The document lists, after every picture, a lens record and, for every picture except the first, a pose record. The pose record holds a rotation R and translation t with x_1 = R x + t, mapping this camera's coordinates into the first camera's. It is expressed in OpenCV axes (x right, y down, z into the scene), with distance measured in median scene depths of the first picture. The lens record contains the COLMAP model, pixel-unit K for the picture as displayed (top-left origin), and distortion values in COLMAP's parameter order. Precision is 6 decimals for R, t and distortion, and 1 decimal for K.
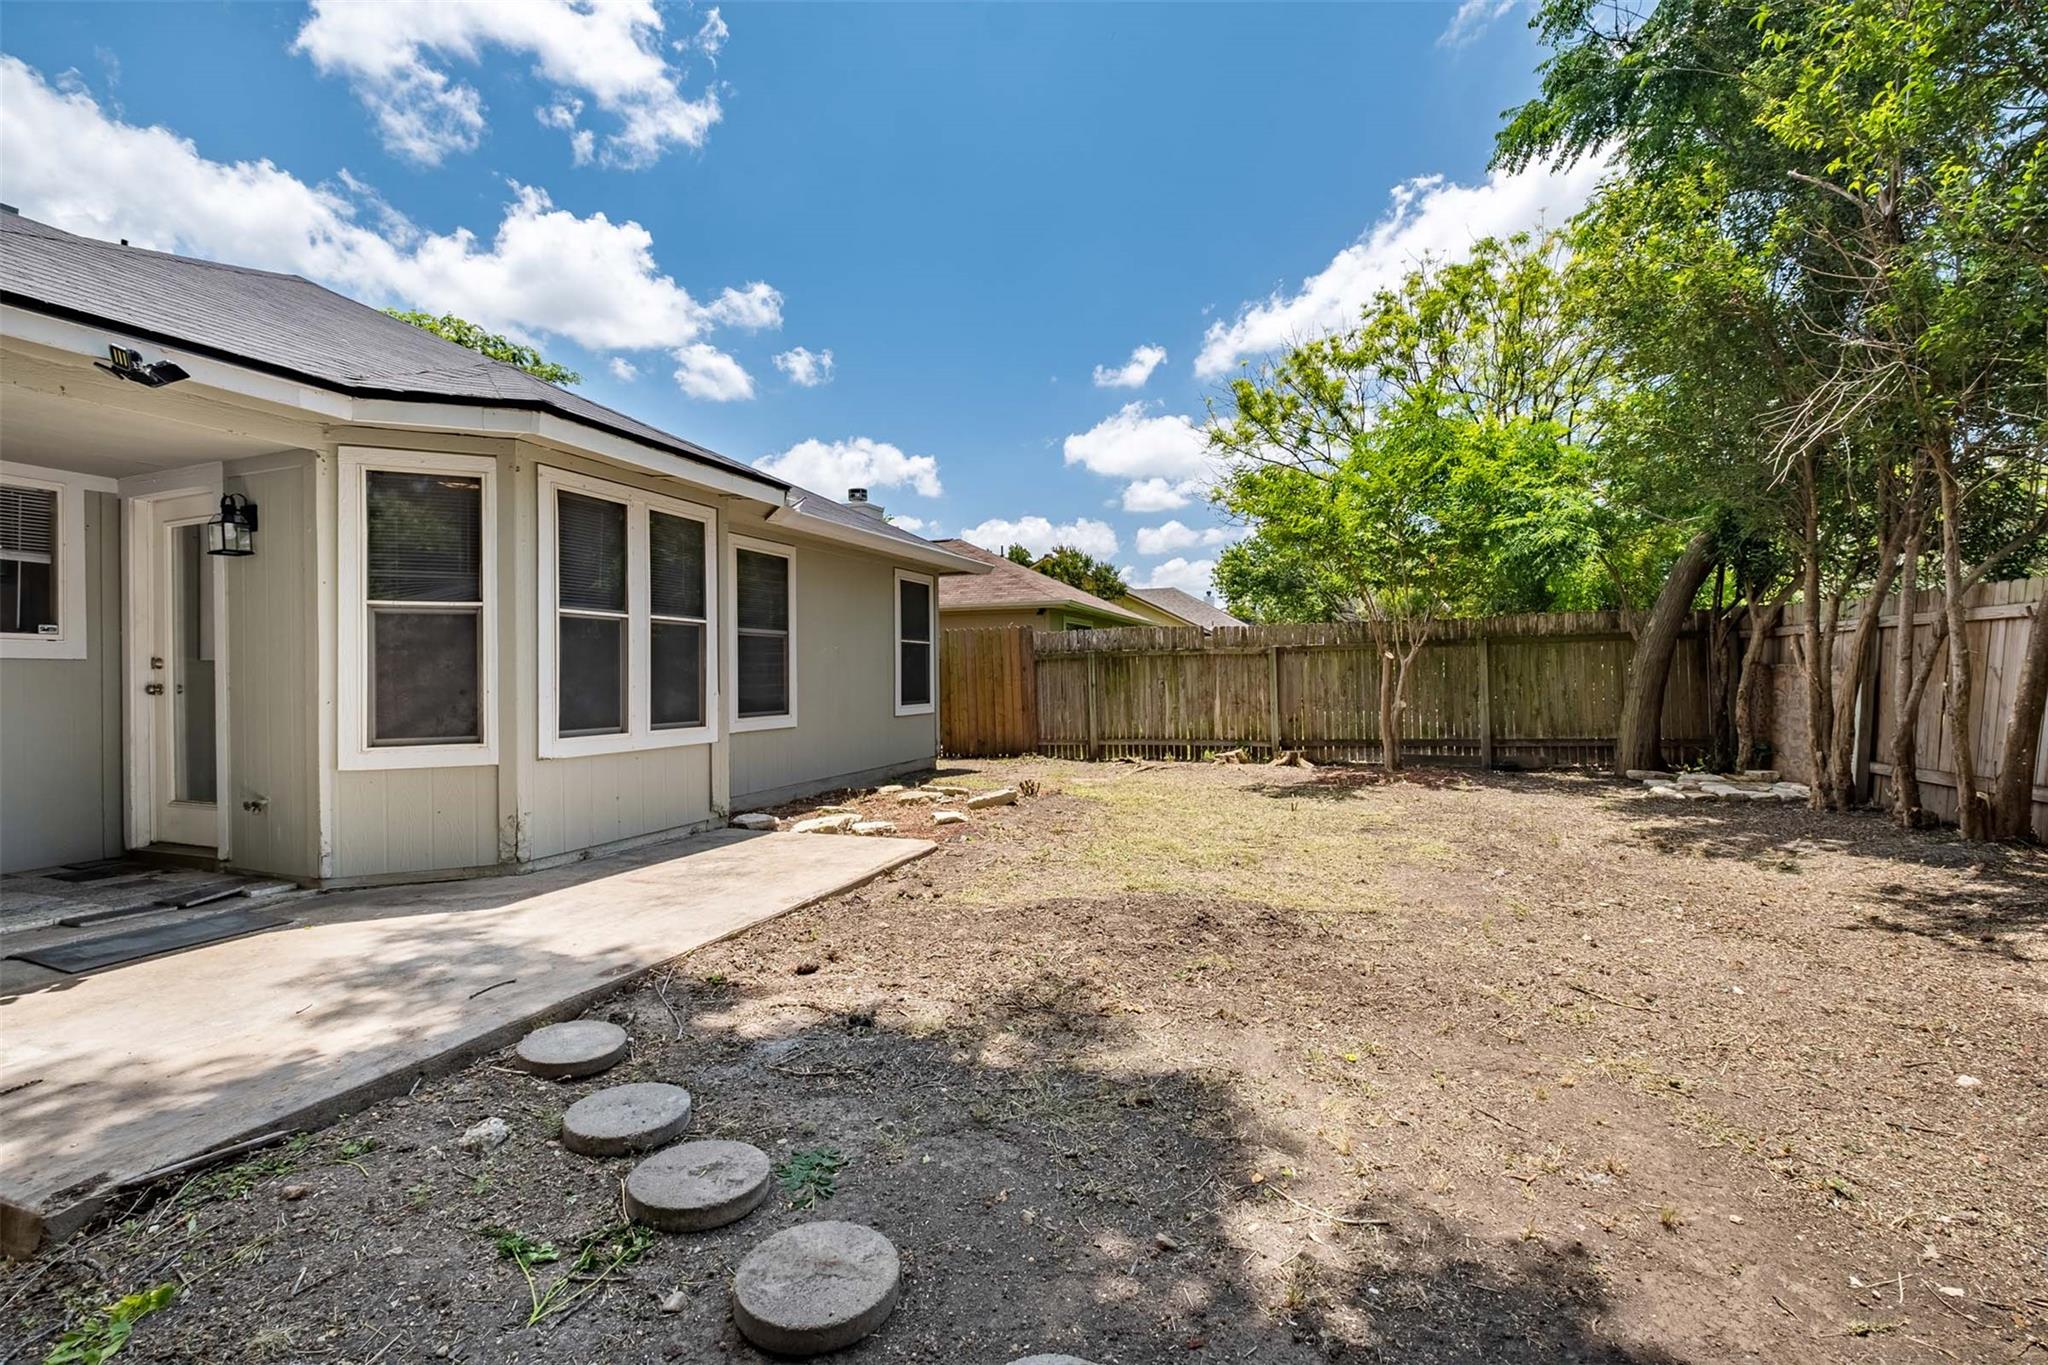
lens RADIAL K [[900.0, 0, 1022.8], [0, 900.0, 682.0], [0, 0, 1]] dist [-0.003404, -0.001917]
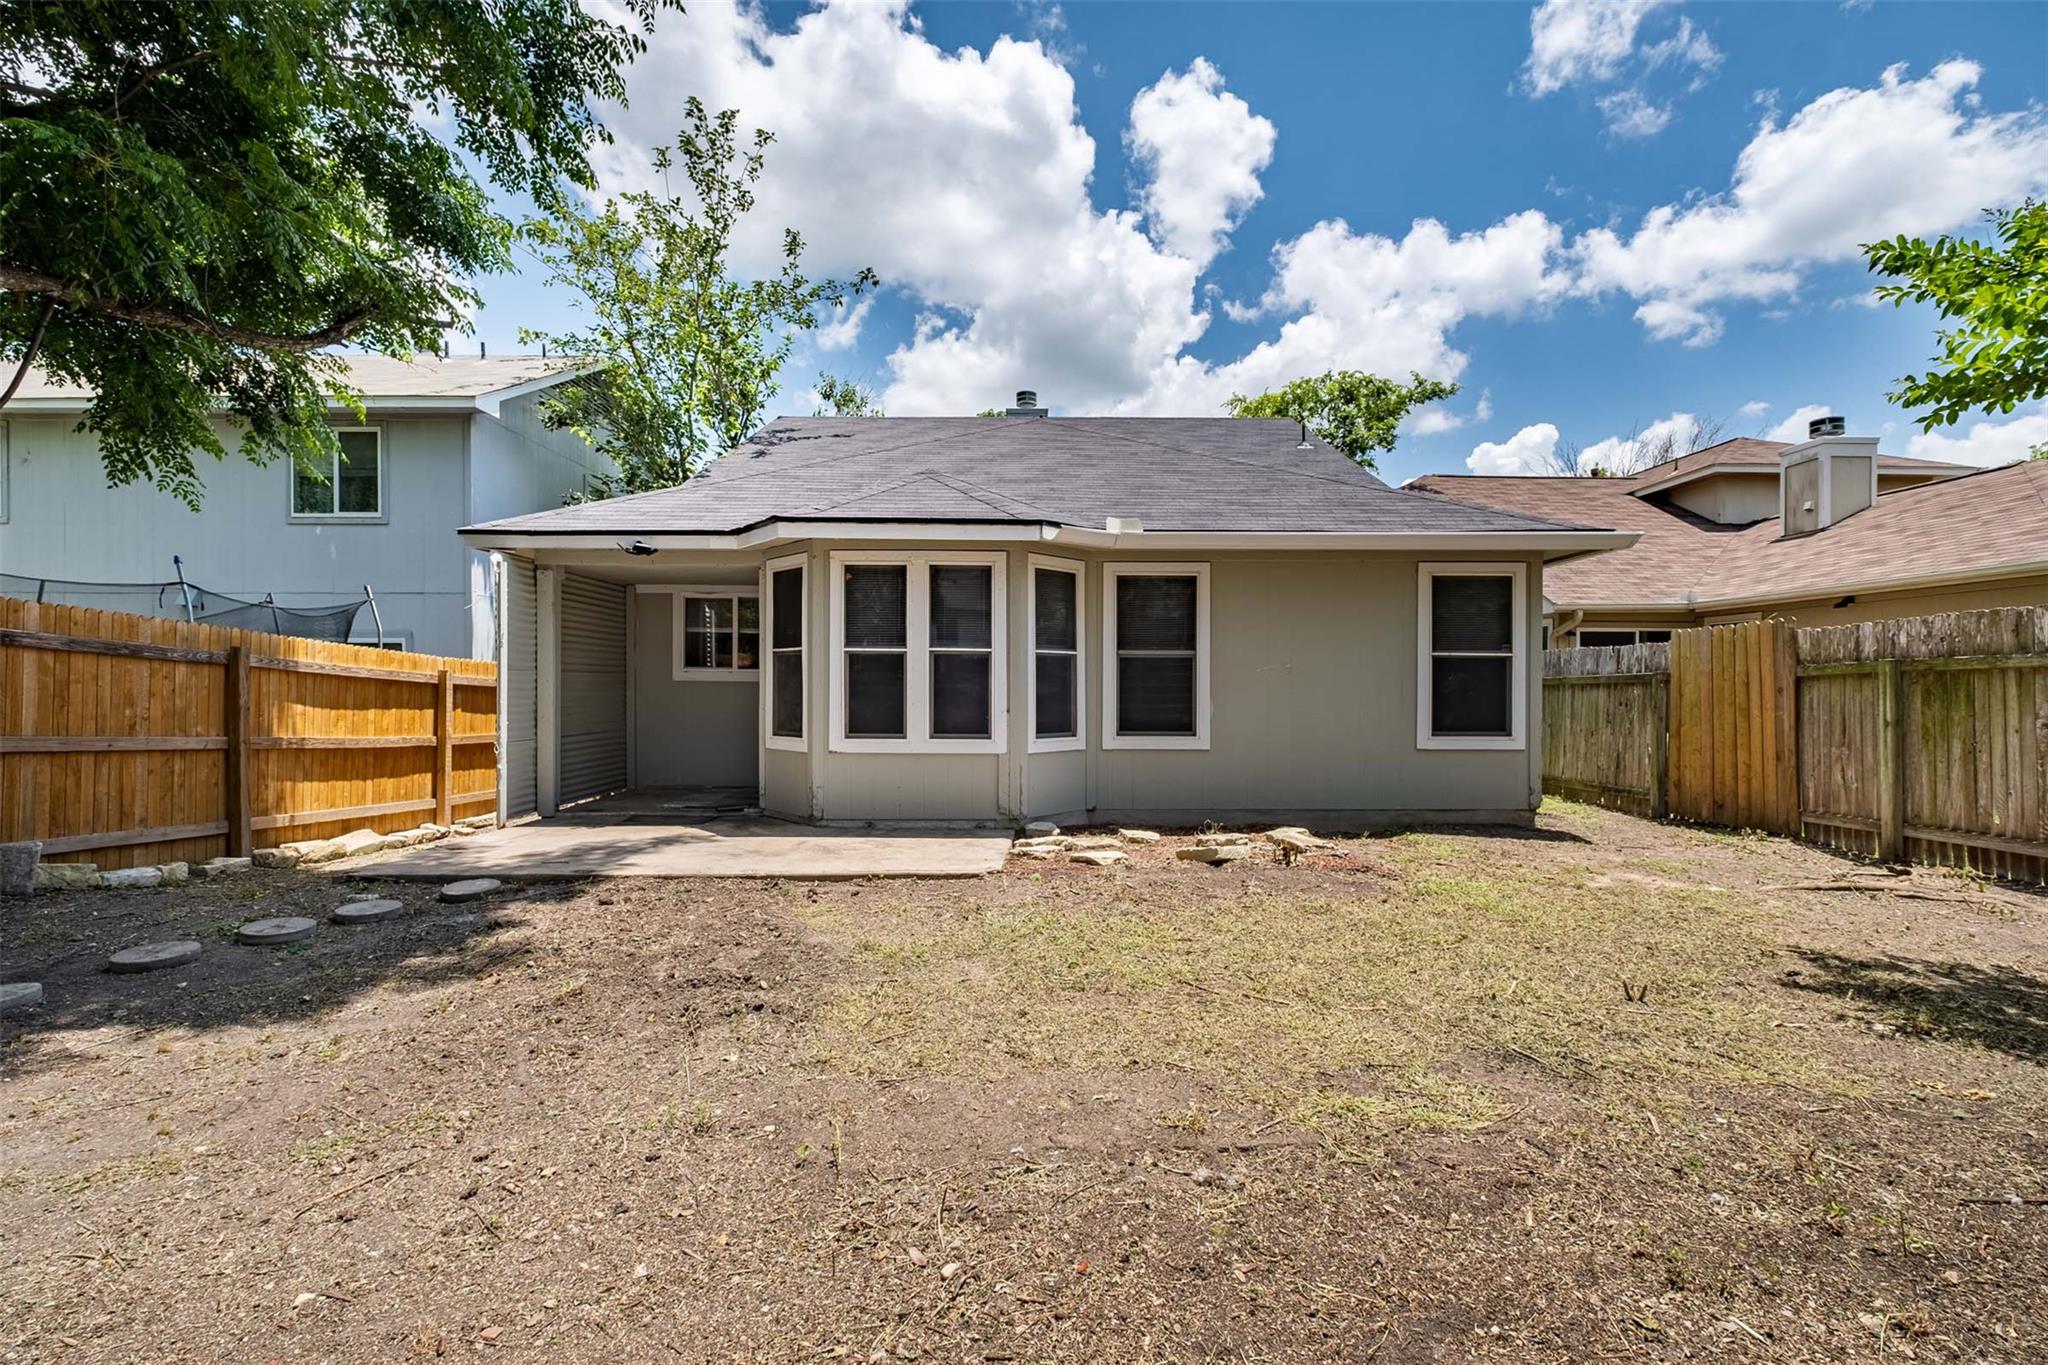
lens RADIAL K [[900.0, 0, 1021.0], [0, 900.0, 678.9], [0, 0, 1]] dist [-0.003404, -0.001917]
pose [[0.353026, 0.005575, -0.935597, 0.787910], [-0.014742, 0.999891, 0.000396, -0.031423], [0.935497, 0.013653, 0.353070, 0.643928]]
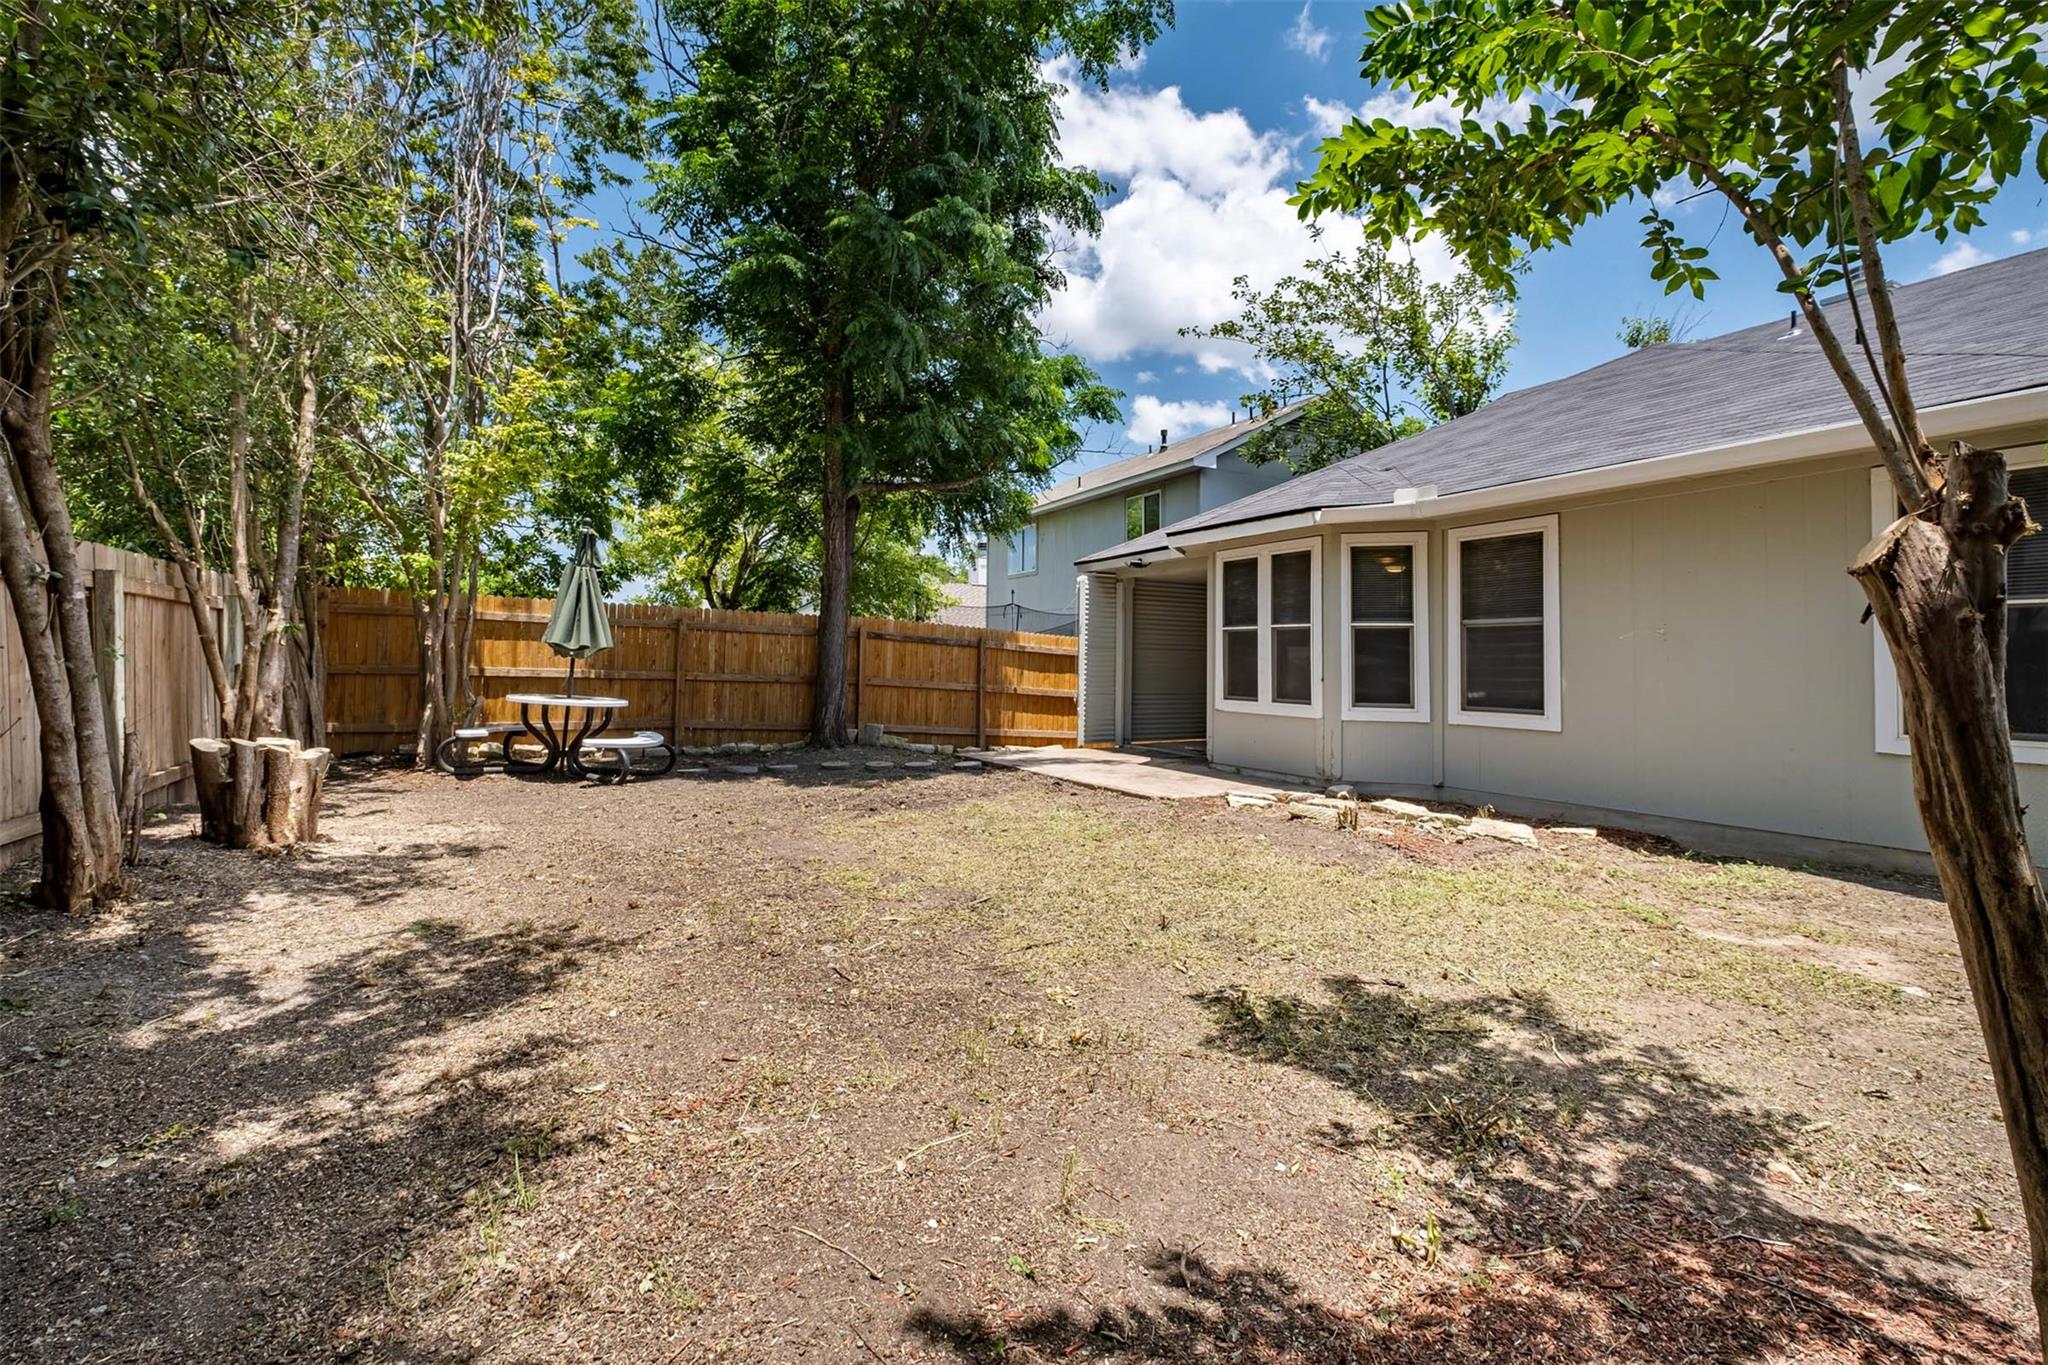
lens RADIAL K [[900.0, 0, 1009.4], [0, 900.0, 636.7], [0, 0, 1]] dist [-0.003404, -0.001917]
pose [[-0.658028, -0.017431, -0.752792, 0.955271], [-0.009813, 0.999846, -0.014574, -0.027118], [0.752930, -0.002203, -0.658097, 1.587264]]
